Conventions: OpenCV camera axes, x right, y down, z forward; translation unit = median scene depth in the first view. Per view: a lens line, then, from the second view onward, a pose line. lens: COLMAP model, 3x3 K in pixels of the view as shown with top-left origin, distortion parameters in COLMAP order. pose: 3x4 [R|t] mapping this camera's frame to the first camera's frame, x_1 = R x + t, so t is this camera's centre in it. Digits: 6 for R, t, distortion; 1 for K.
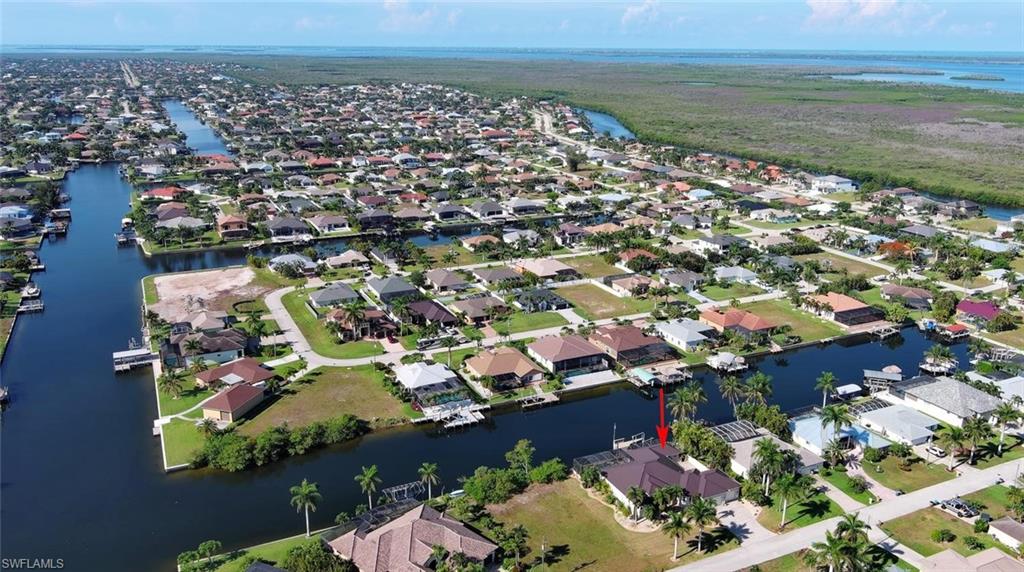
lens RADIAL K [[809.2, 0, 512.0], [0, 809.2, 286.0], [0, 0, 1]] dist [0.009908, -0.018675]
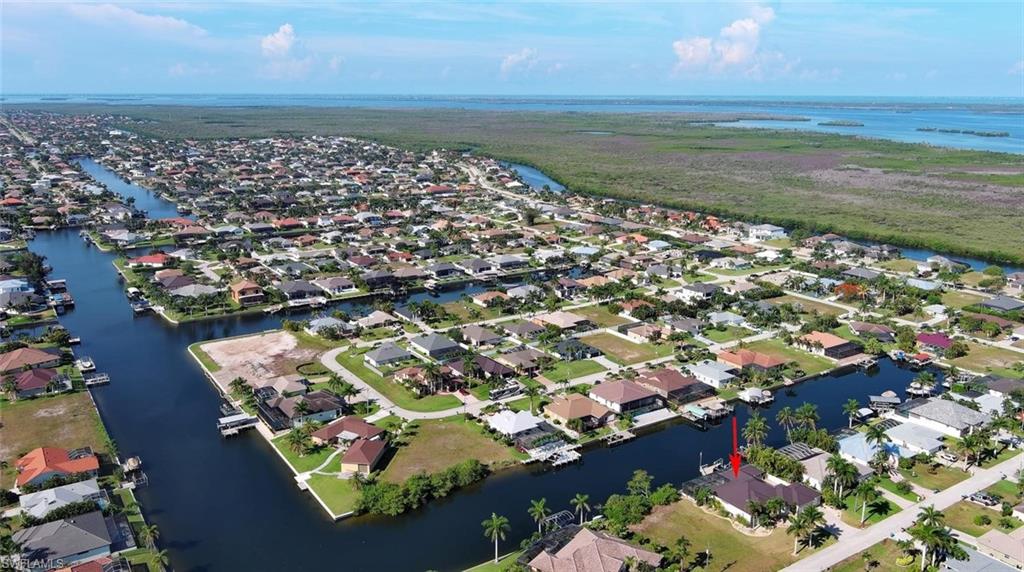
lens RADIAL K [[809.2, 0, 512.0], [0, 809.2, 286.0], [0, 0, 1]] dist [0.009908, -0.018675]
pose [[0.989727, -0.037208, 0.138042, -0.205527], [0.044431, 0.997779, -0.049619, -0.019368], [-0.135889, 0.055243, 0.989183, -0.109935]]
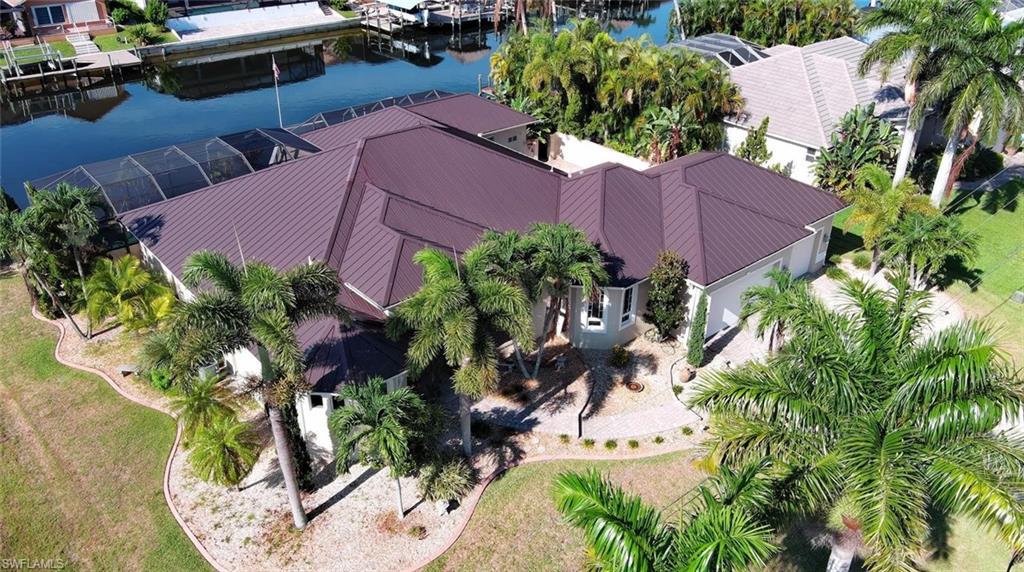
lens RADIAL K [[809.2, 0, 512.0], [0, 809.2, 286.0], [0, 0, 1]] dist [0.009908, -0.018675]
pose [[0.966910, -0.127425, 0.221015, 0.090119], [0.076035, 0.970894, 0.227122, 0.125390], [-0.243523, -0.202802, 0.948456, 0.481770]]
